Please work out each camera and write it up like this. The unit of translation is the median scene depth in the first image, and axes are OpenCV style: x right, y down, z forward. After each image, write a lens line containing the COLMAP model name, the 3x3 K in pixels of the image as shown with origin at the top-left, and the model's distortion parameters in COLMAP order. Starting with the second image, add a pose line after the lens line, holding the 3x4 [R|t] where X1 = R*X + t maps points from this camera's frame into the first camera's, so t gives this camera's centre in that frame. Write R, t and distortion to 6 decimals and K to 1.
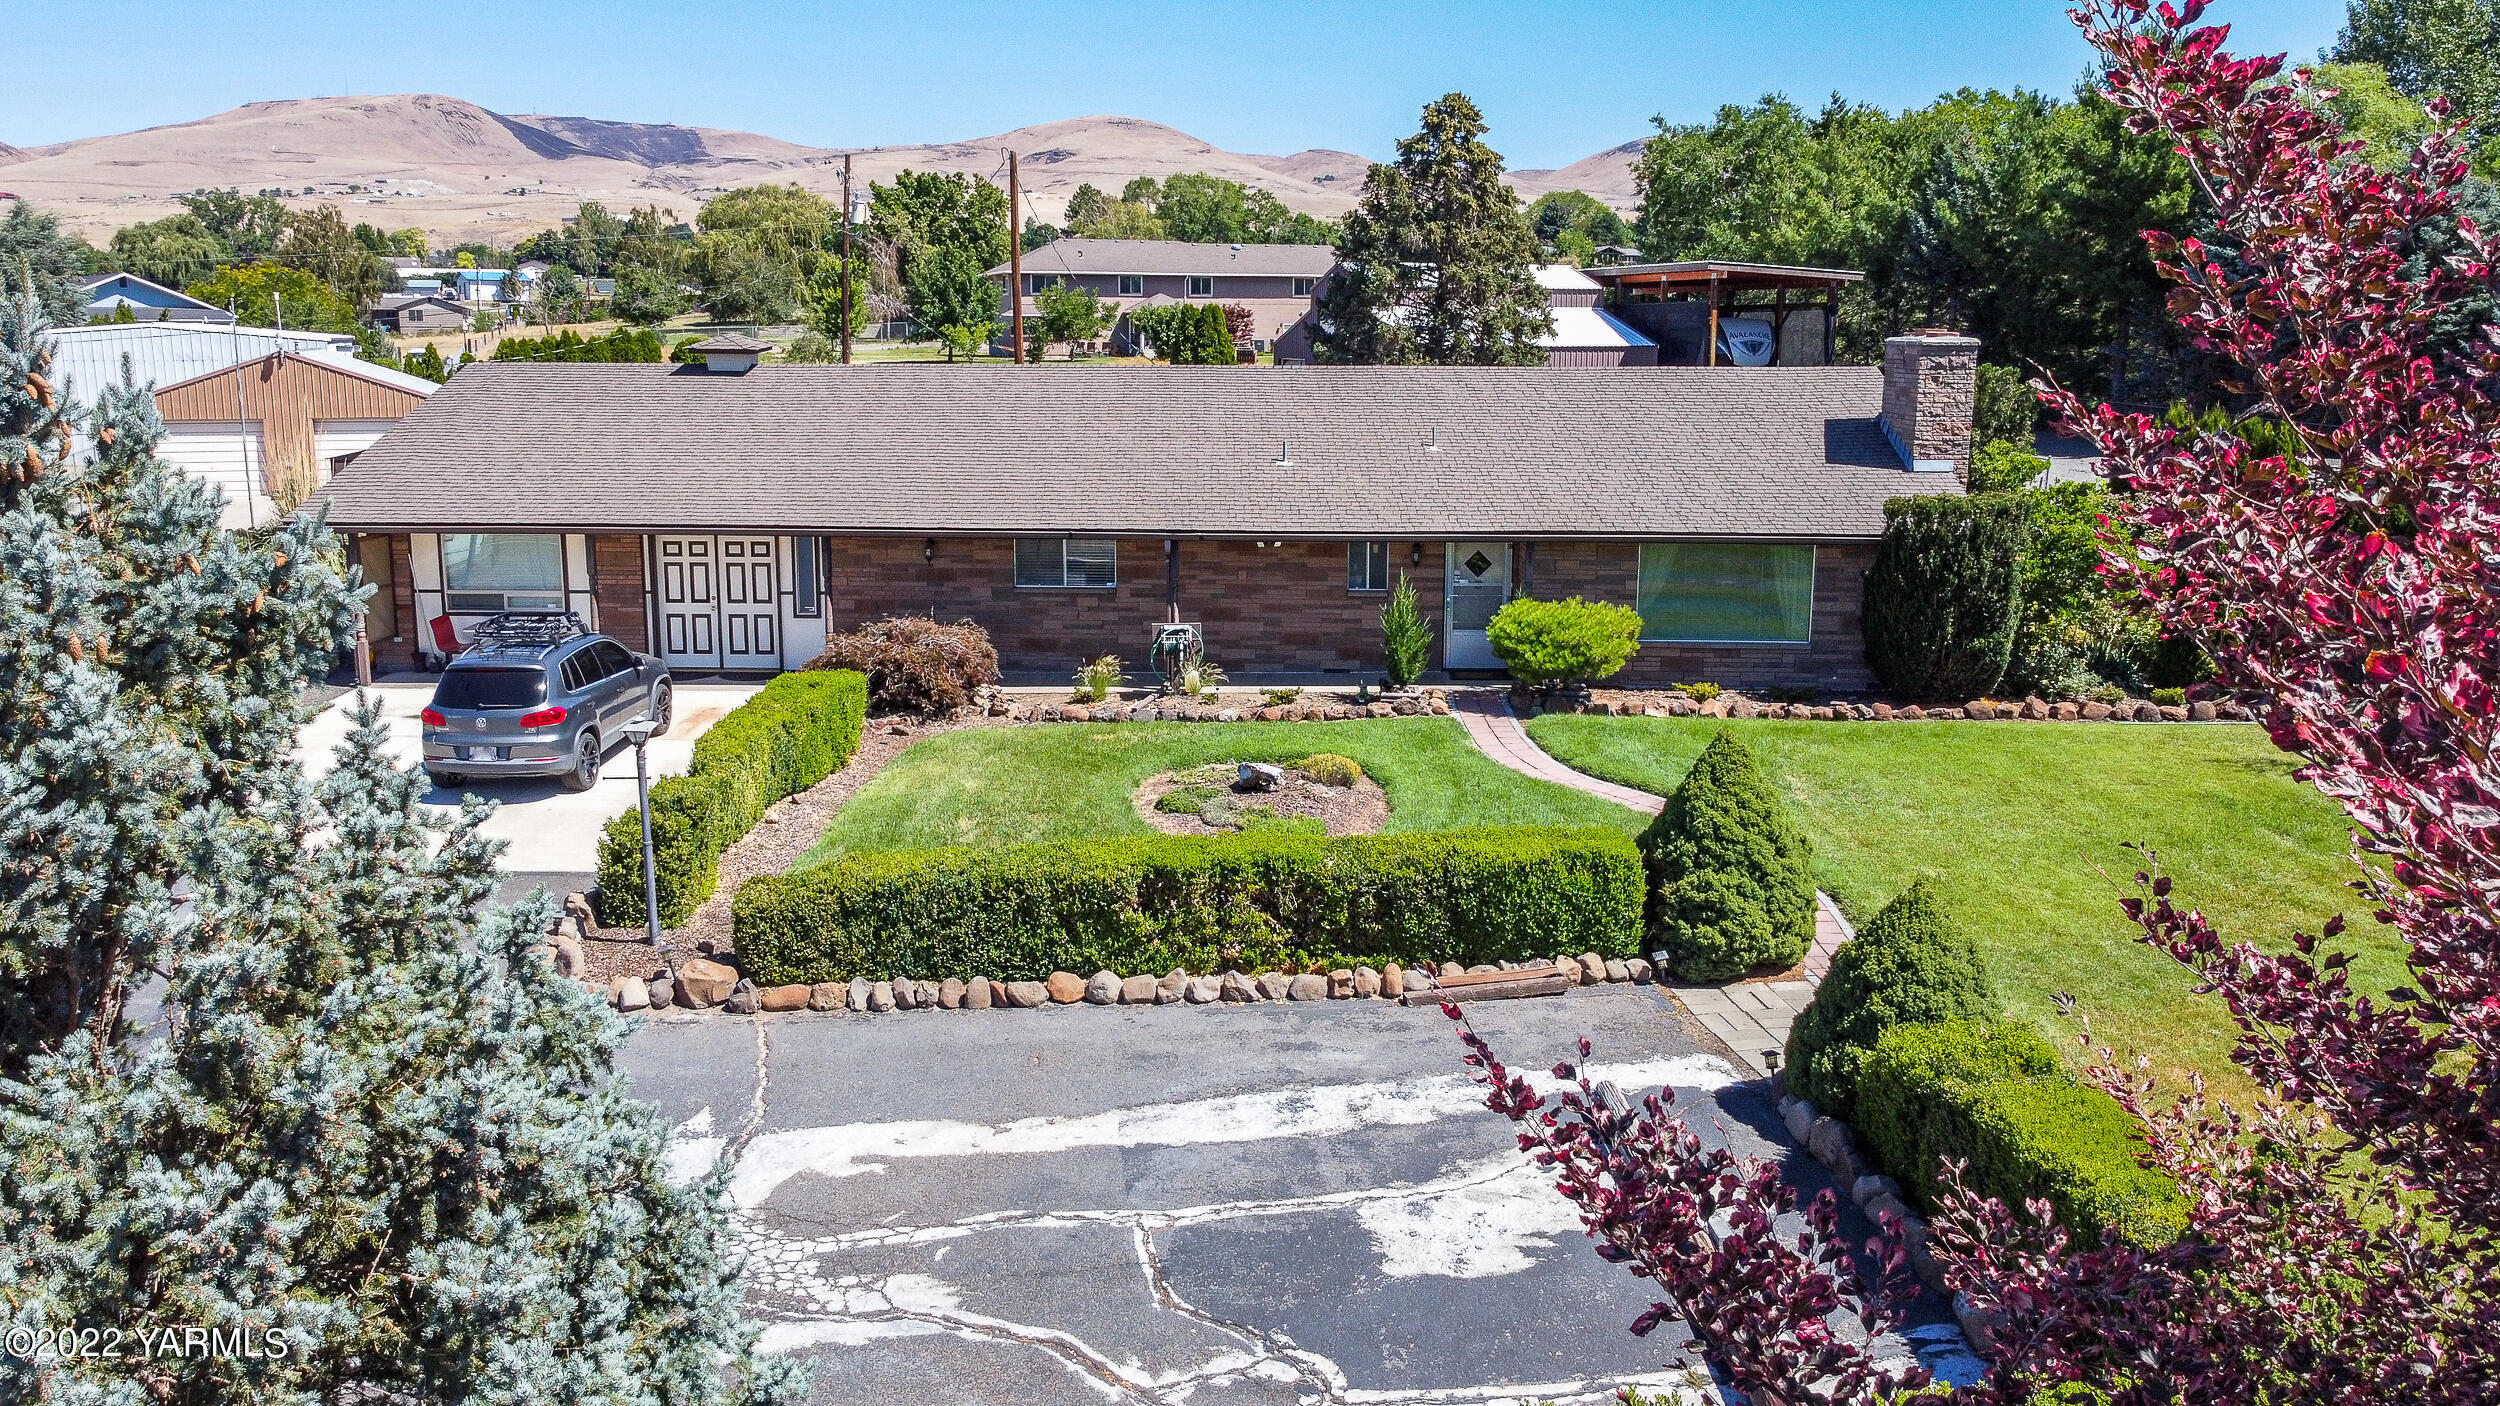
lens RADIAL K [[1854.8, 0, 1250.0], [0, 1854.8, 703.0], [0, 0, 1]] dist [-0.000777, -0.000220]
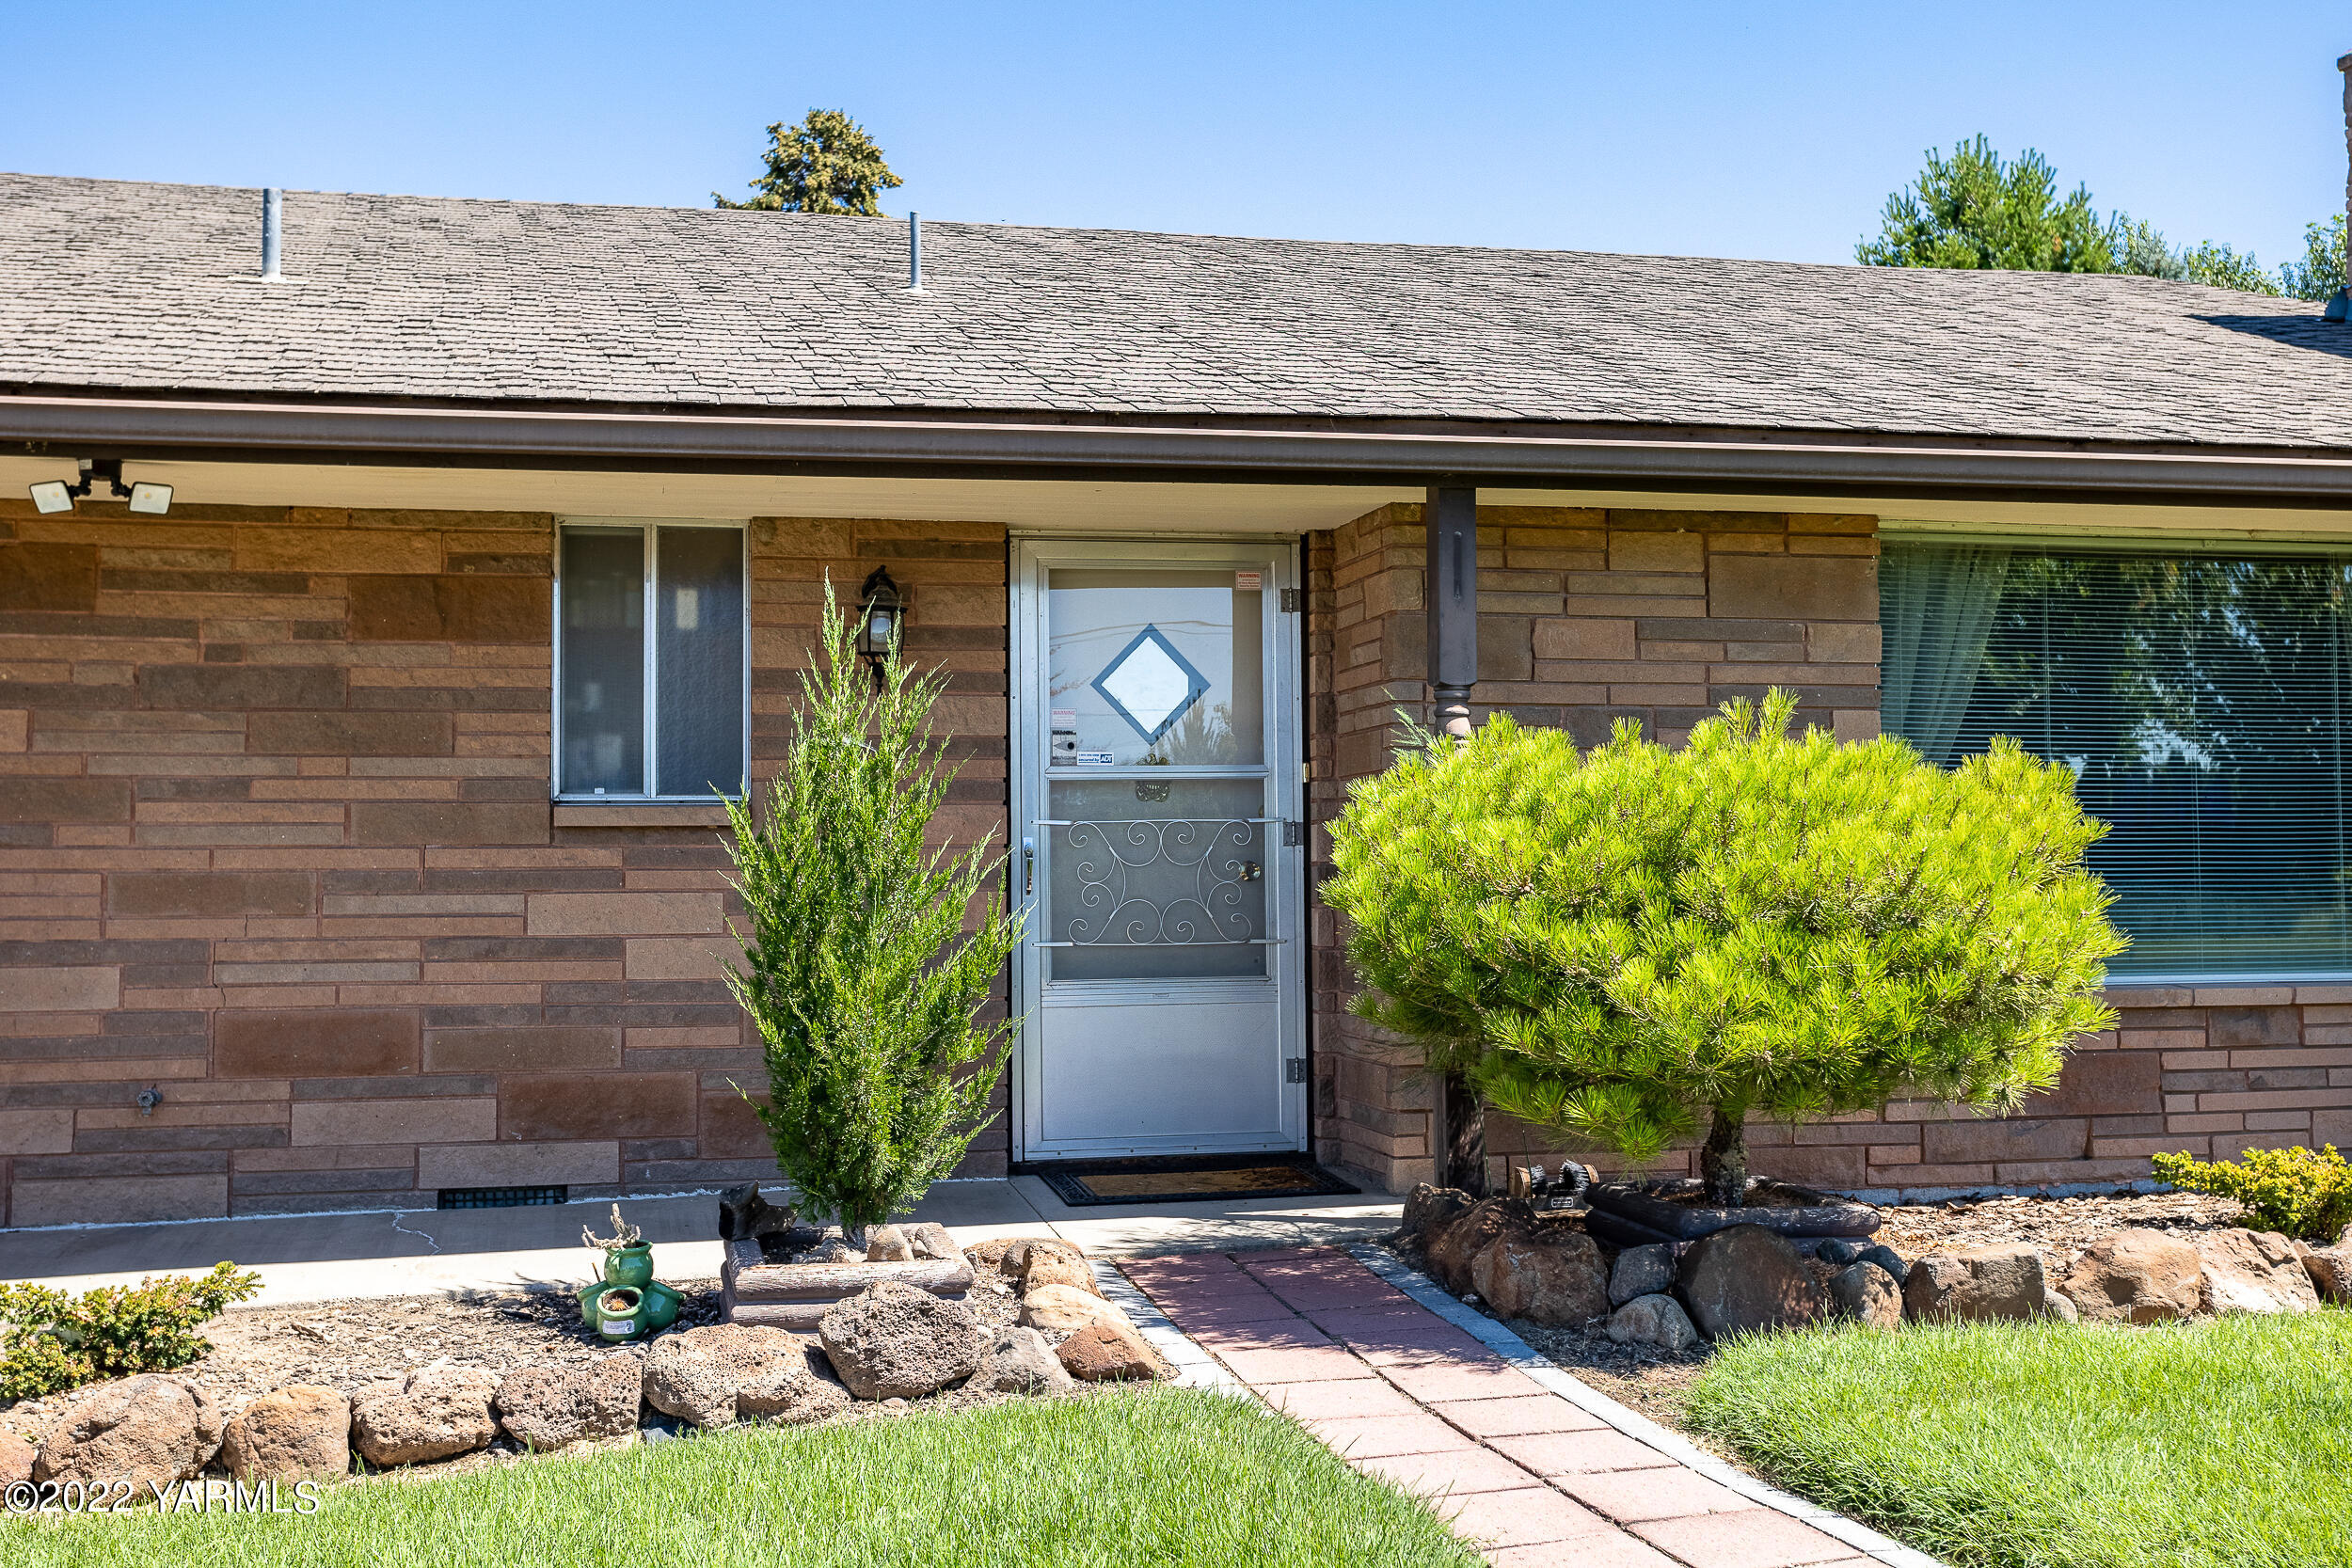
lens RADIAL K [[2629.5, 0, 1176.0], [0, 2629.5, 784.0], [0, 0, 1]] dist [0.003134, 0.006906]
pose [[0.968036, -0.009078, 0.250648, 0.049552], [0.064328, 0.974903, -0.213134, 0.004712], [-0.242423, 0.222445, 0.944325, 0.754858]]
